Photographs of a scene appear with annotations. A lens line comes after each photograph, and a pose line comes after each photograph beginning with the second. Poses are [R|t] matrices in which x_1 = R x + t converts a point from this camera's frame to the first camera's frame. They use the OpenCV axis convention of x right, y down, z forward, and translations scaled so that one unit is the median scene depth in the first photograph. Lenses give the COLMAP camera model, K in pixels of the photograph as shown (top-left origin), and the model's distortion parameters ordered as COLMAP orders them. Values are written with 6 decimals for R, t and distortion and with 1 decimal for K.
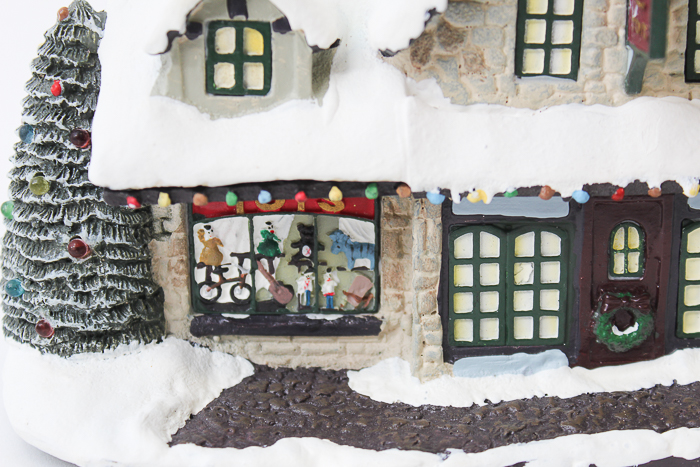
lens RADIAL K [[1413.2, 0, 350.7], [0, 1413.2, 229.1], [0, 0, 1]] dist [0.048340, 0.000000]
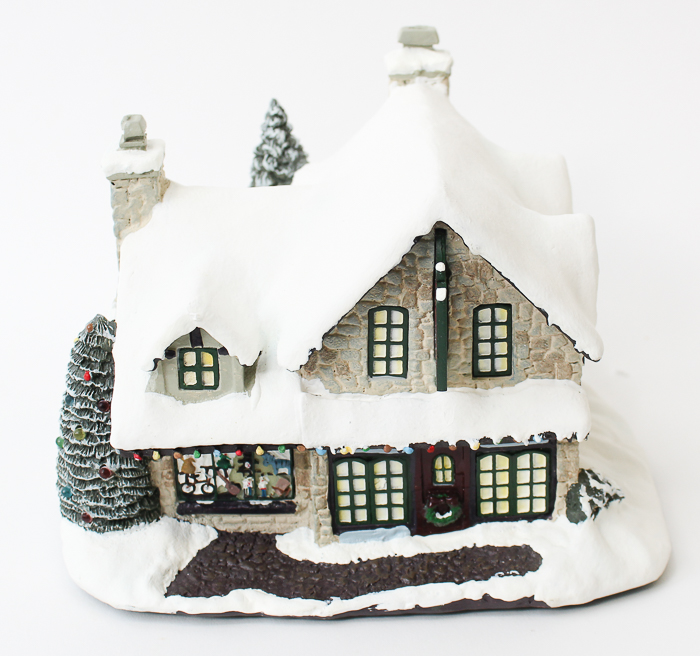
lens RADIAL K [[1487.8, 0, 386.8], [0, 1487.8, 279.3], [0, 0, 1]] dist [-0.064737, 0.000000]
pose [[0.999863, -0.016143, 0.003702, 0.127027], [0.015449, 0.989613, 0.142924, -0.443358], [-0.005971, -0.142847, 0.989727, -0.650030]]
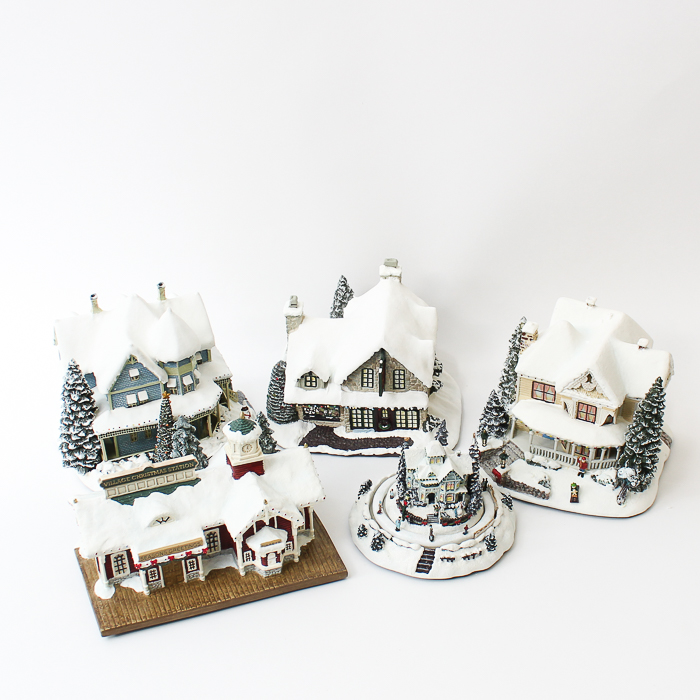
lens RADIAL K [[1203.9, 0, 402.7], [0, 1203.9, 354.9], [0, 0, 1]] dist [-0.122880, 0.000000]
pose [[0.996602, 0.048572, -0.066517, 0.546846], [-0.022520, 0.937527, 0.347182, -1.740221], [0.079225, -0.344504, 0.935436, -3.096870]]
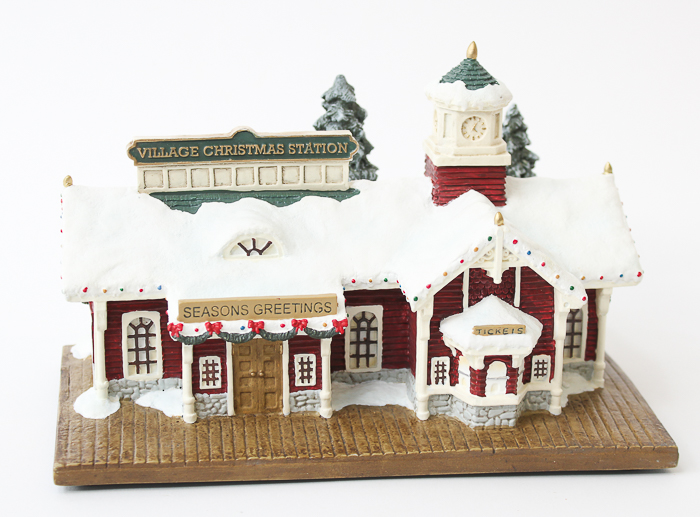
lens RADIAL K [[1569.2, 0, 376.4], [0, 1569.2, 227.4], [0, 0, 1]] dist [-0.069187, 0.000000]
pose [[0.944694, 0.116476, -0.306572, 0.364824], [-0.085309, 0.989901, 0.113214, -0.217376], [0.316663, -0.080799, 0.945090, -1.754865]]
